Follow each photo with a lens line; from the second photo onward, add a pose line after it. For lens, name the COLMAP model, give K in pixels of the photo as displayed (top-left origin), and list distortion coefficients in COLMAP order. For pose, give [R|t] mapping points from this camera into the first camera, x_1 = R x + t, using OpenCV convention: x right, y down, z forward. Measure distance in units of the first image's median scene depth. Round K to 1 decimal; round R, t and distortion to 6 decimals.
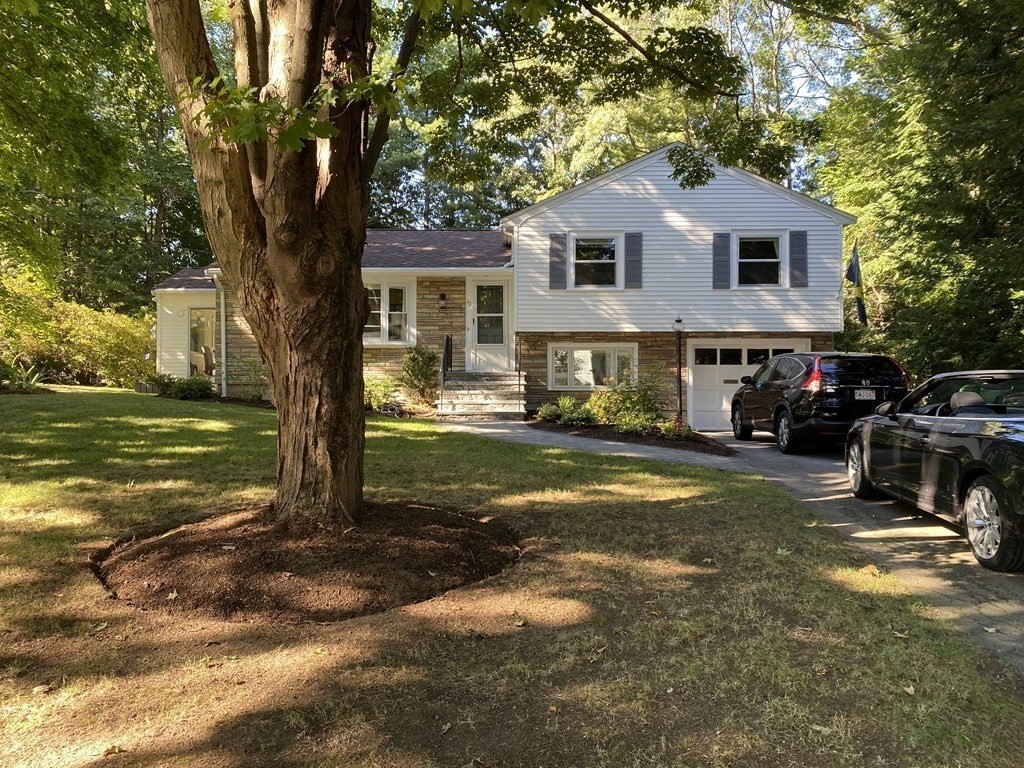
lens RADIAL K [[795.2, 0, 512.0], [0, 795.2, 384.0], [0, 0, 1]] dist [0.117417, -0.237090]
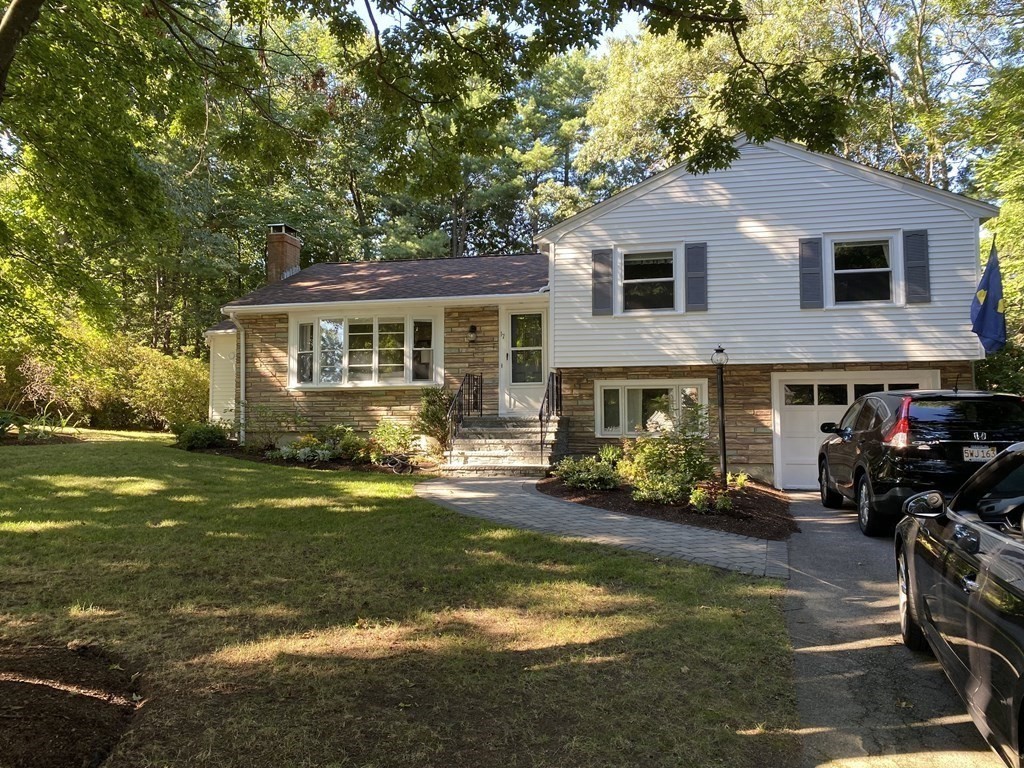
lens RADIAL K [[784.9, 0, 512.1], [0, 784.9, 362.9], [0, 0, 1]] dist [0.051845, -0.069922]
pose [[0.975043, -0.021639, -0.220960, 0.144424], [0.006333, 0.997545, -0.069743, -0.013400], [0.221926, 0.066603, 0.972786, 0.185955]]
